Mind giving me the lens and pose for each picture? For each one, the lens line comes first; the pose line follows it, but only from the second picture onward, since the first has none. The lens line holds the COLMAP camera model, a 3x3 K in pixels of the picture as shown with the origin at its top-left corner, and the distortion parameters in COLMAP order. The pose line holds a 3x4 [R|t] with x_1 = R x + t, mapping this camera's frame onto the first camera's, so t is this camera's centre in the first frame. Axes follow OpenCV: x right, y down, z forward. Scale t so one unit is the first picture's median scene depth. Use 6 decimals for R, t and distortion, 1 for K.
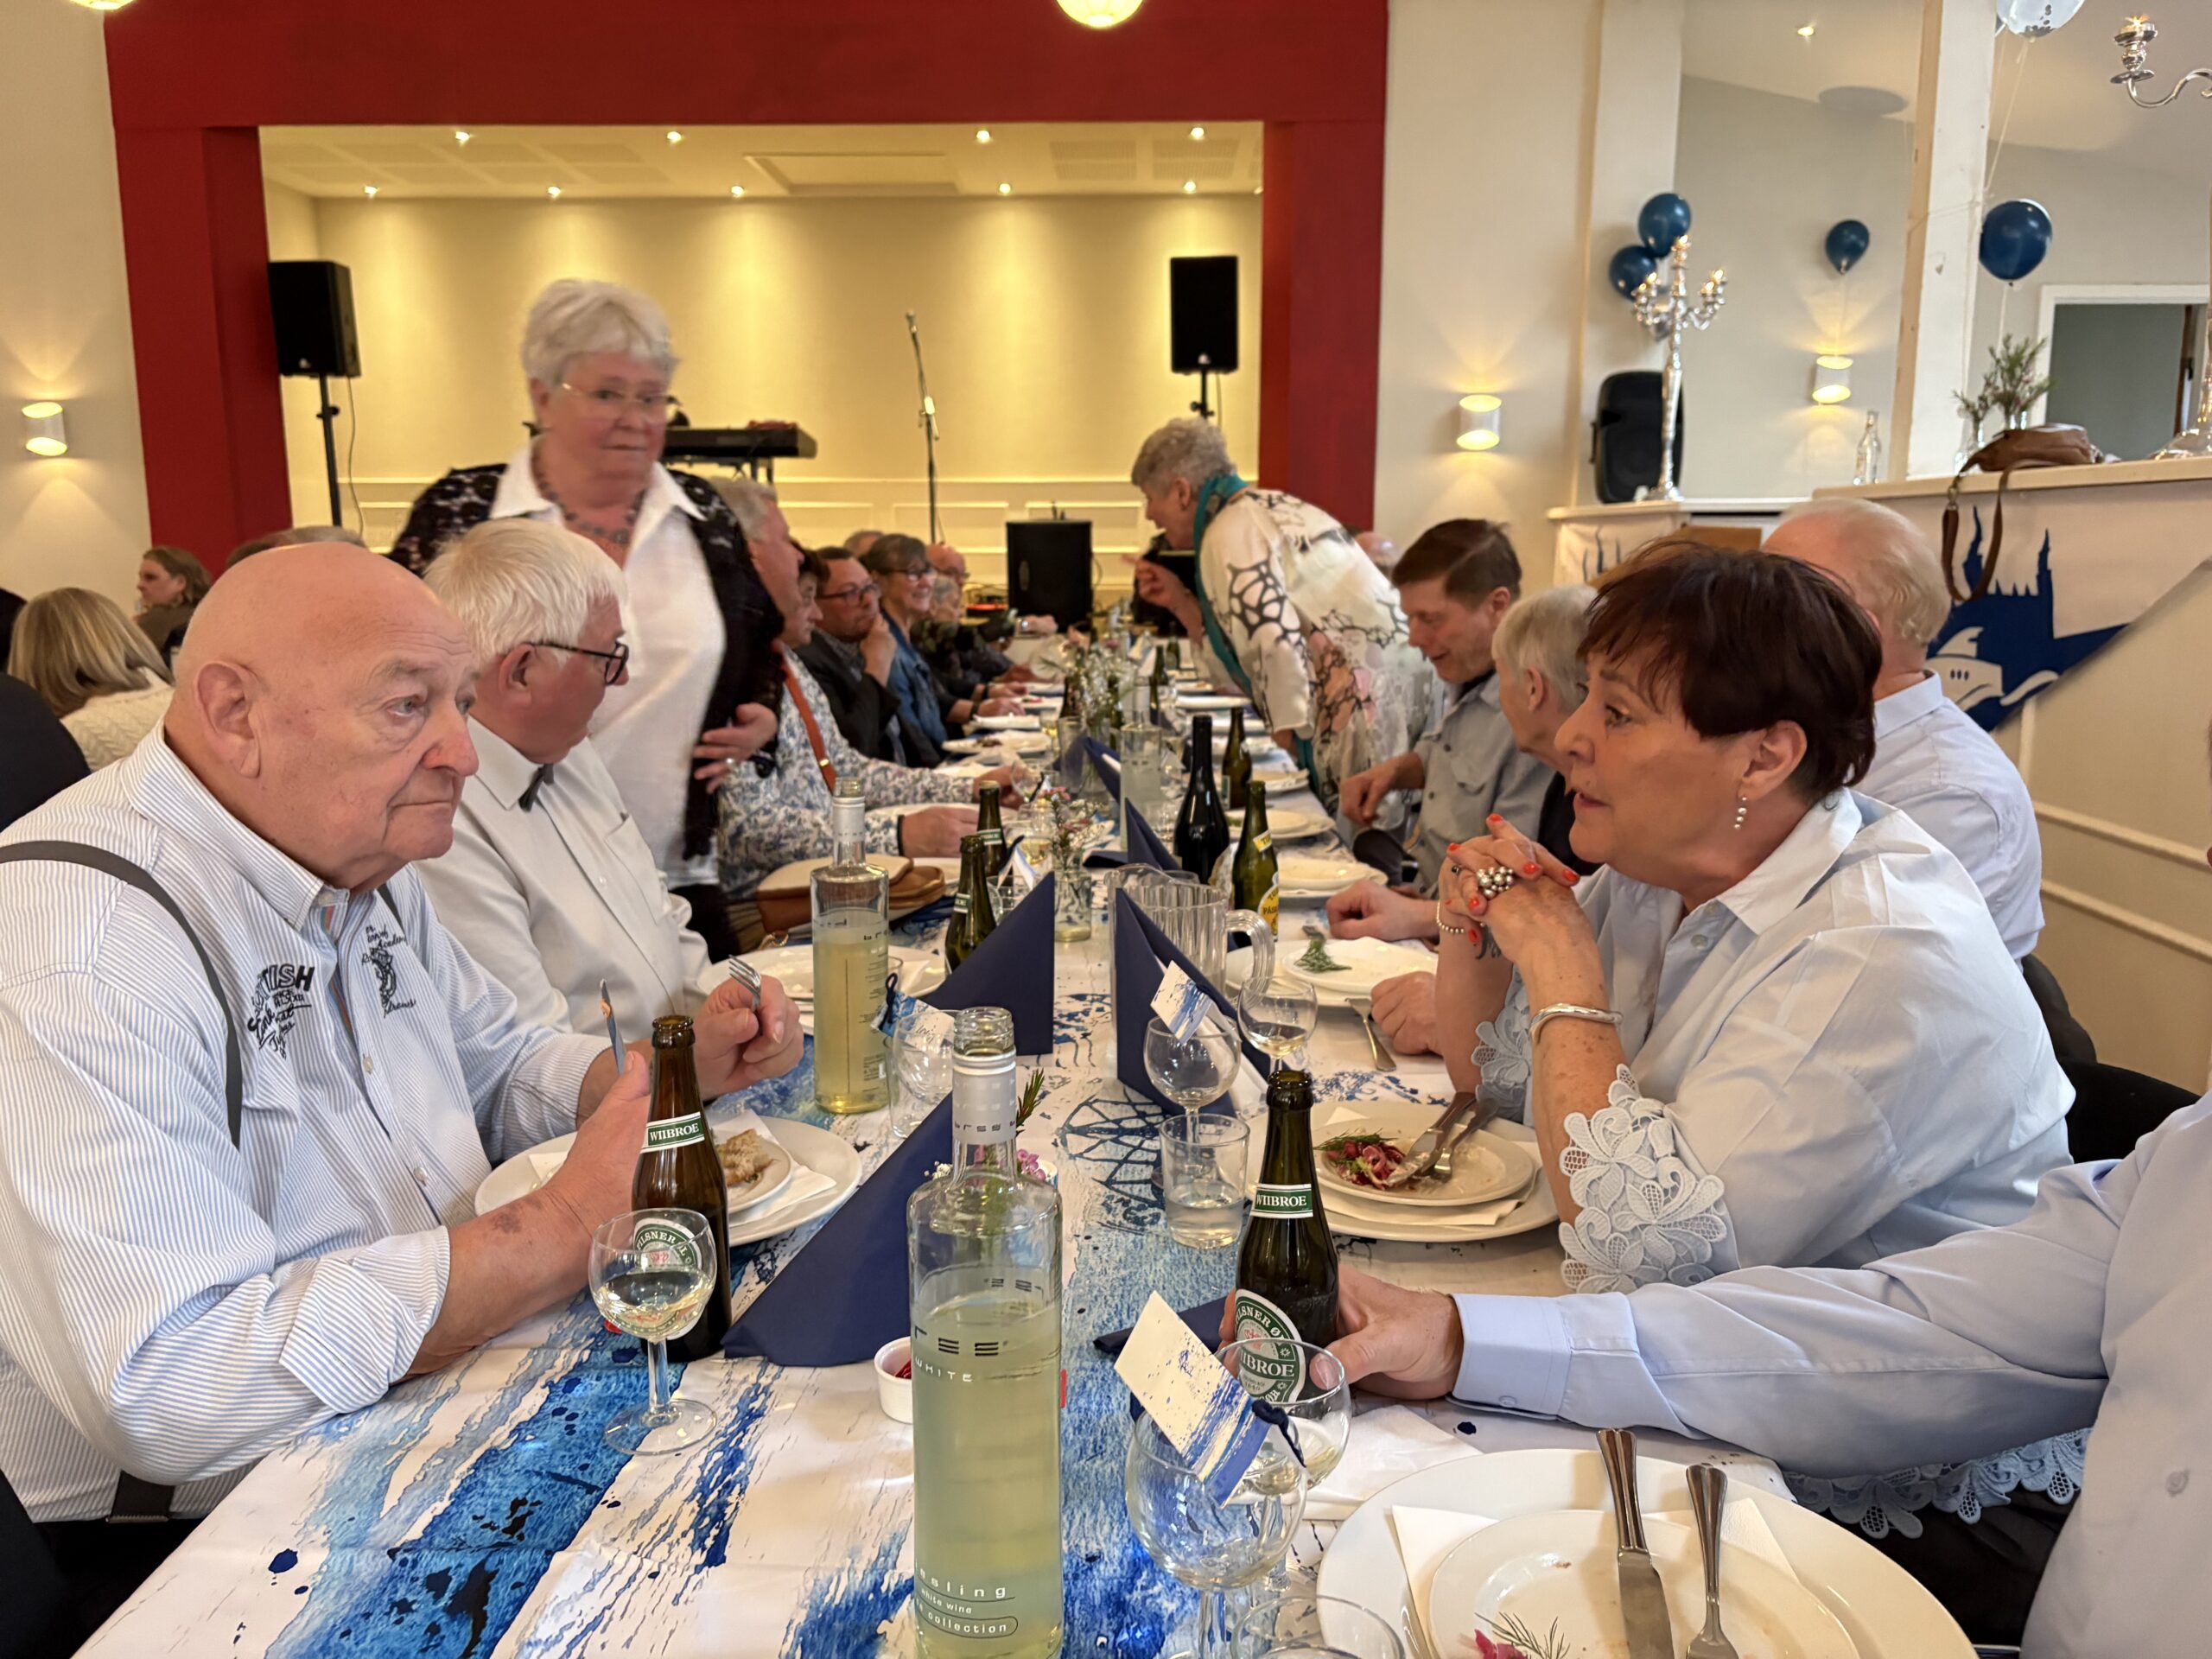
lens RADIAL K [[1668.8, 0, 1098.4], [0, 1668.8, 828.0], [0, 0, 1]] dist [0.045248, -0.052176]
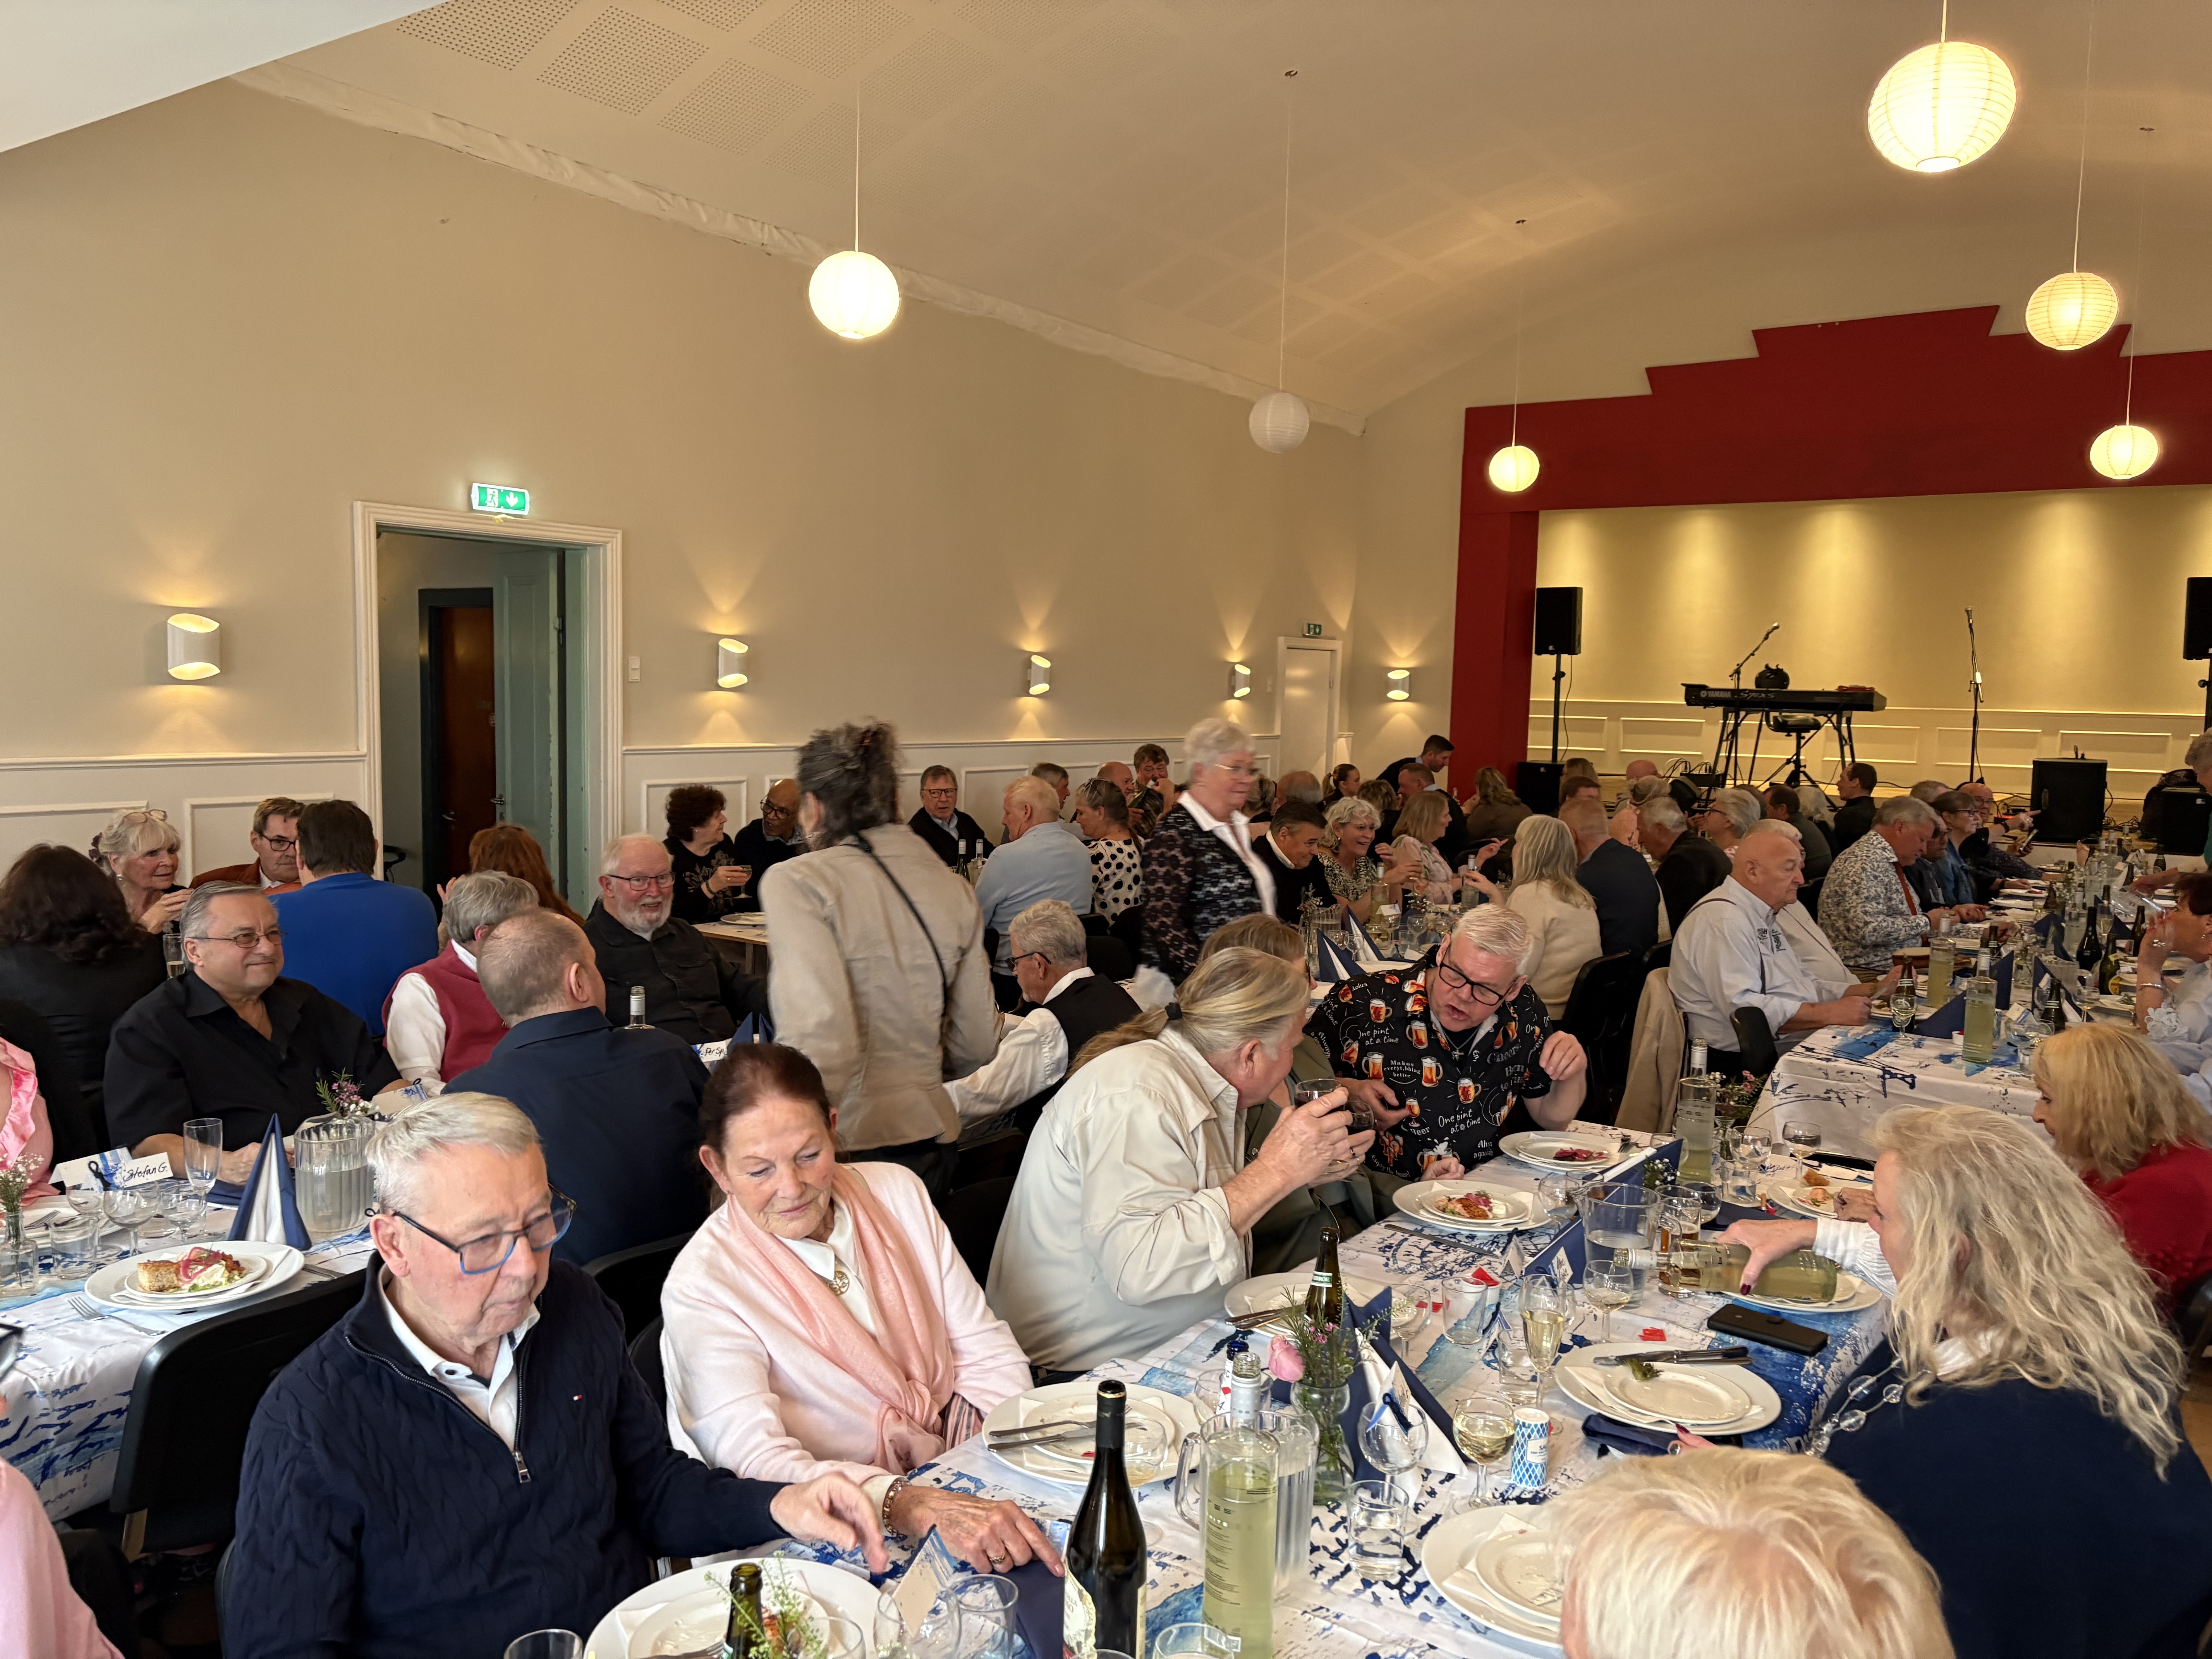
lens RADIAL K [[1668.8, 0, 1113.6], [0, 1668.8, 856.5], [0, 0, 1]] dist [0.045248, -0.052176]
pose [[0.845312, 0.076315, -0.528795, 0.044599], [-0.115062, 0.992524, -0.040694, 0.039490], [0.521736, 0.095243, 0.847774, -0.579244]]
